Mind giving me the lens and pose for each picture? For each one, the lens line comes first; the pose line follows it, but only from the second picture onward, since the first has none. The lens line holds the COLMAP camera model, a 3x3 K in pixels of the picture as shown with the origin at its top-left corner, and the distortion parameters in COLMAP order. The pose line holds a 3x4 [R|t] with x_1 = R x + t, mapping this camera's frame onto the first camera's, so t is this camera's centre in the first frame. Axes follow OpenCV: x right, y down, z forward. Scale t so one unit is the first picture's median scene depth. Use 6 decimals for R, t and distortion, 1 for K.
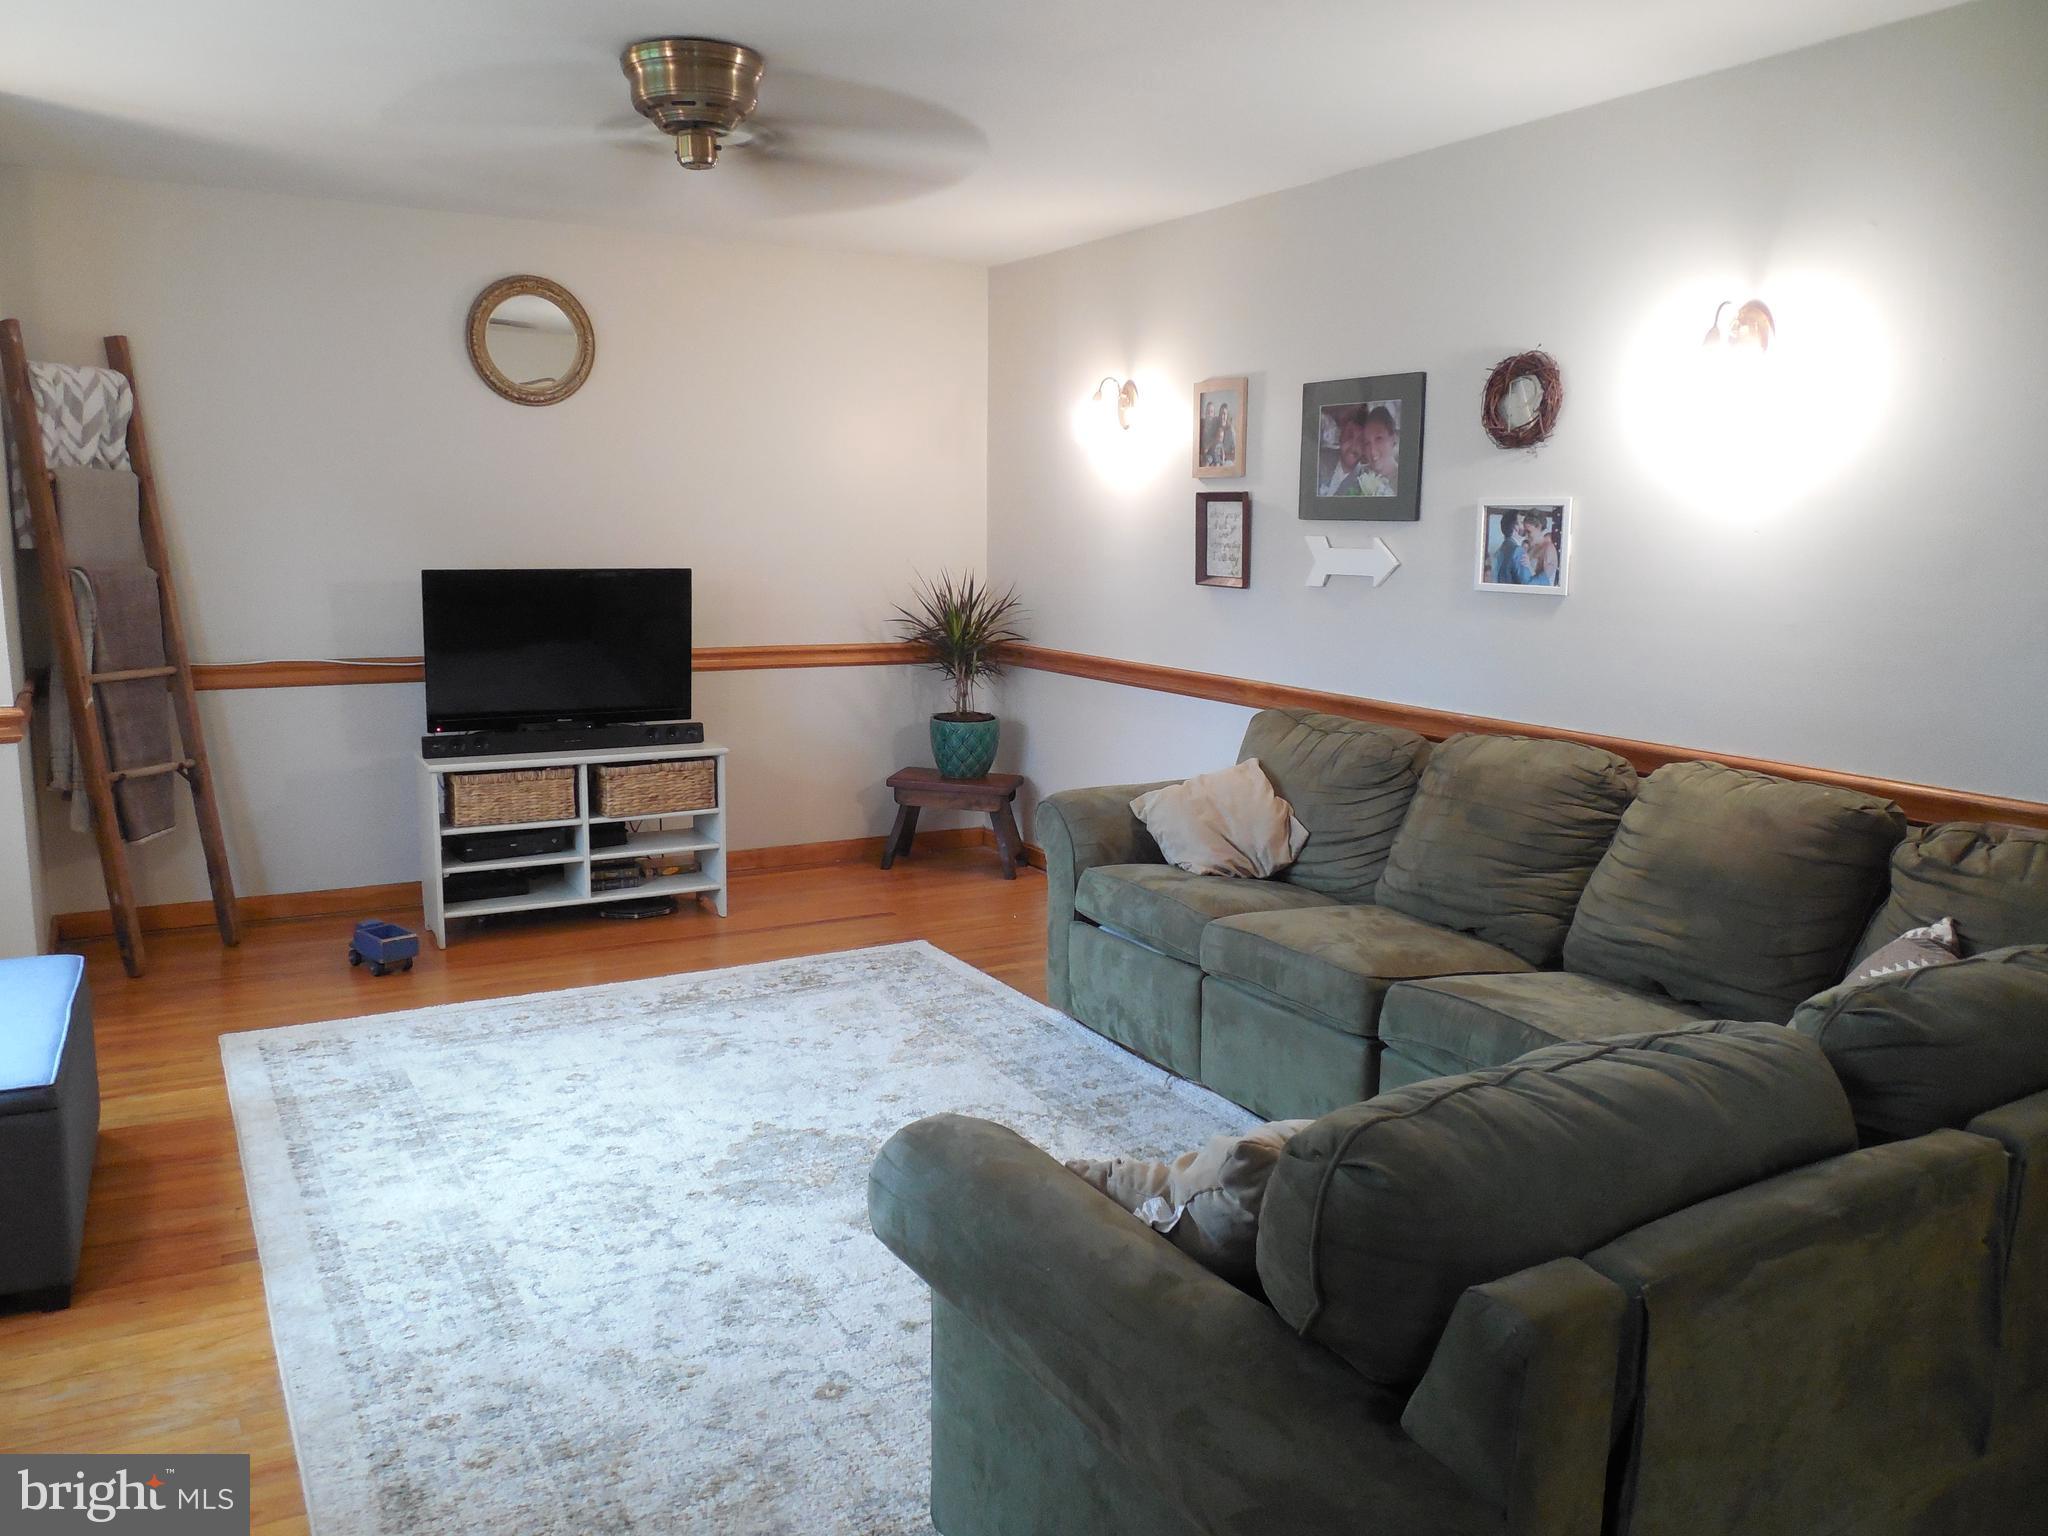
lens RADIAL K [[1531.5, 0, 1017.3], [0, 1531.5, 772.7], [0, 0, 1]] dist [-0.004793, -0.001795]
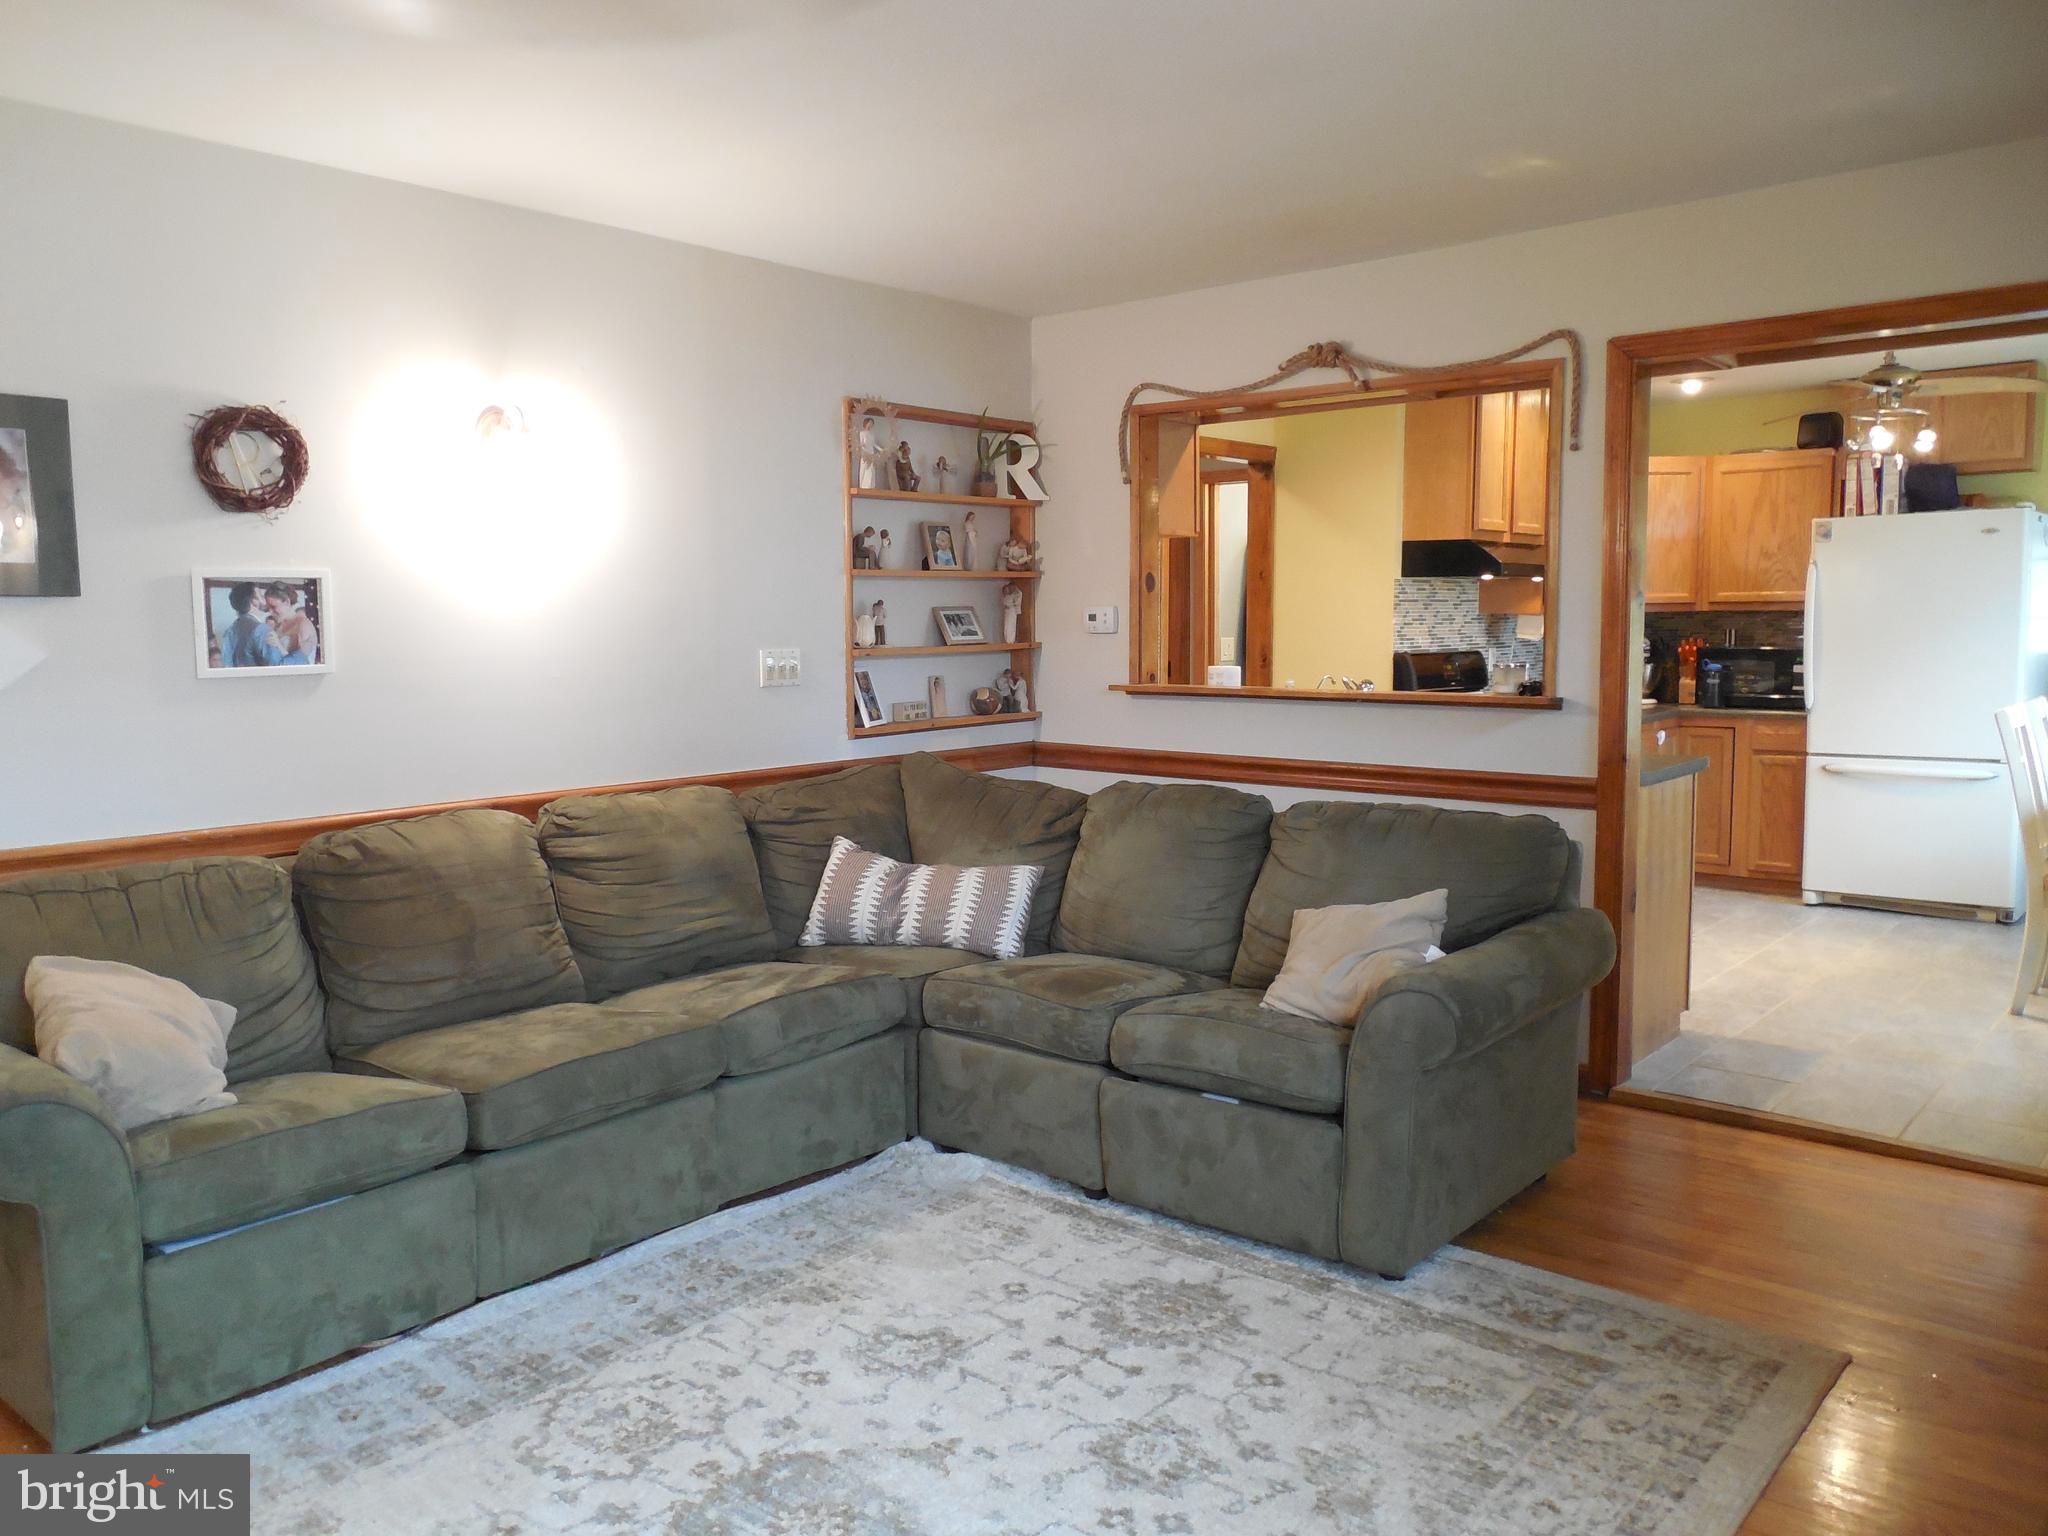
lens RADIAL K [[1531.5, 0, 1017.3], [0, 1531.5, 772.7], [0, 0, 1]] dist [-0.004793, -0.001795]
pose [[-0.325320, -0.112761, 0.938857, -0.582576], [0.157237, 0.972591, 0.171297, -0.131529], [-0.932439, 0.203350, -0.298673, 0.784221]]
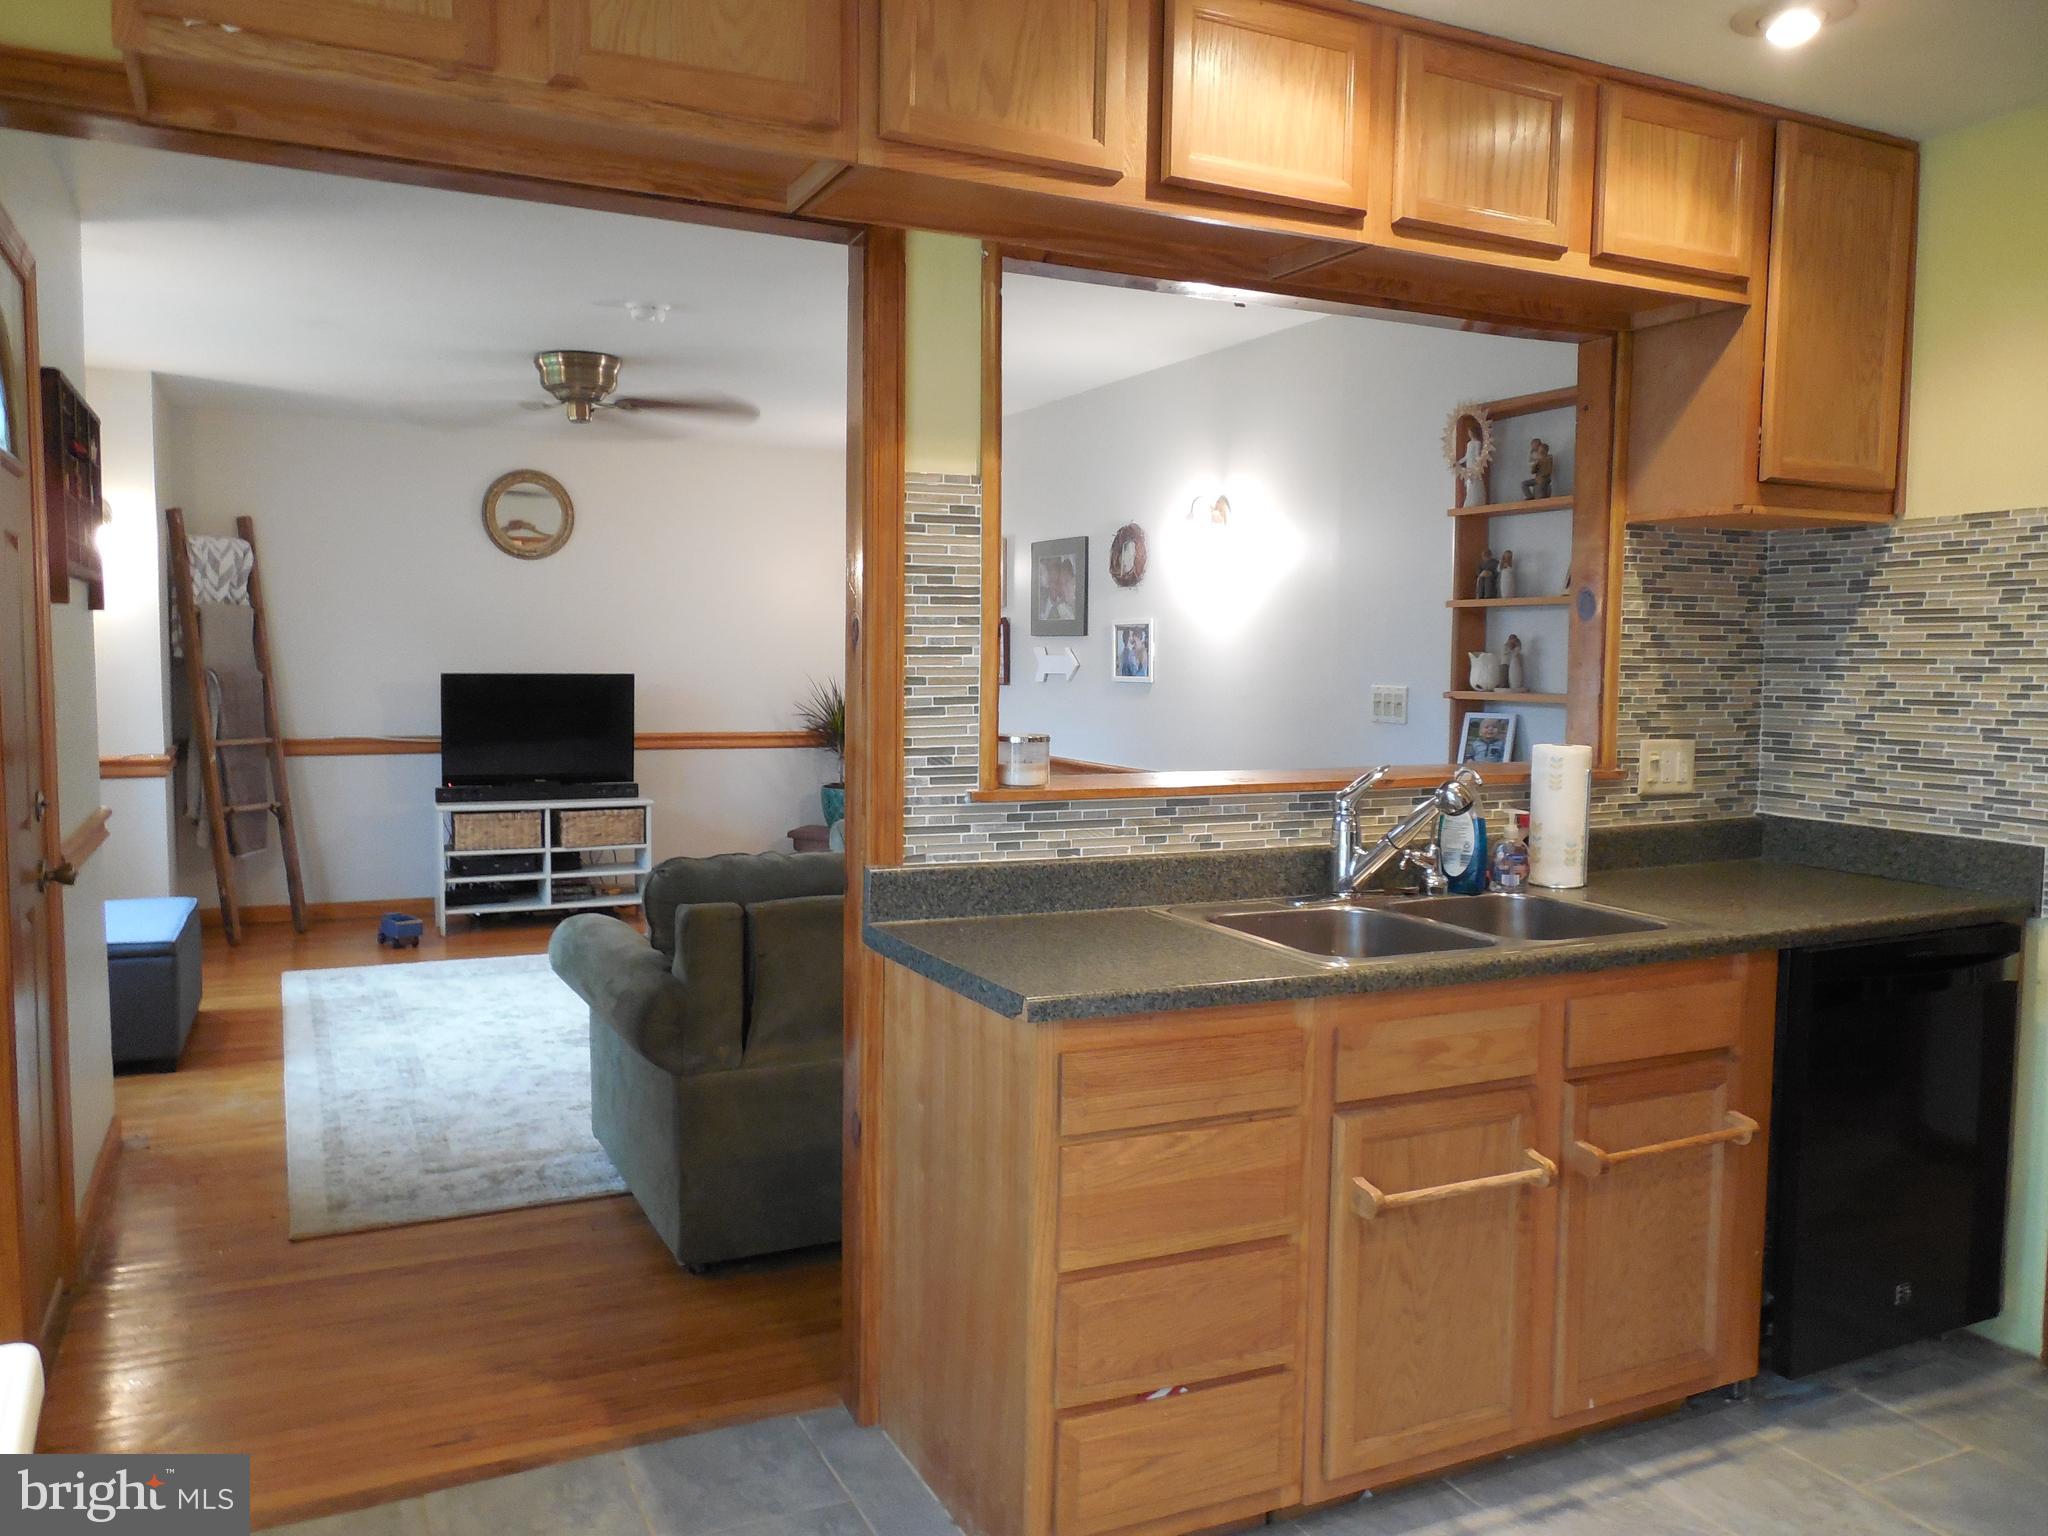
lens RADIAL K [[1531.5, 0, 1017.3], [0, 1531.5, 772.7], [0, 0, 1]] dist [-0.004793, -0.001795]
pose [[0.997455, 0.003043, -0.071235, 0.290650], [-0.009127, 0.996318, -0.085244, 0.089722], [0.070713, 0.085677, 0.993810, -0.439867]]
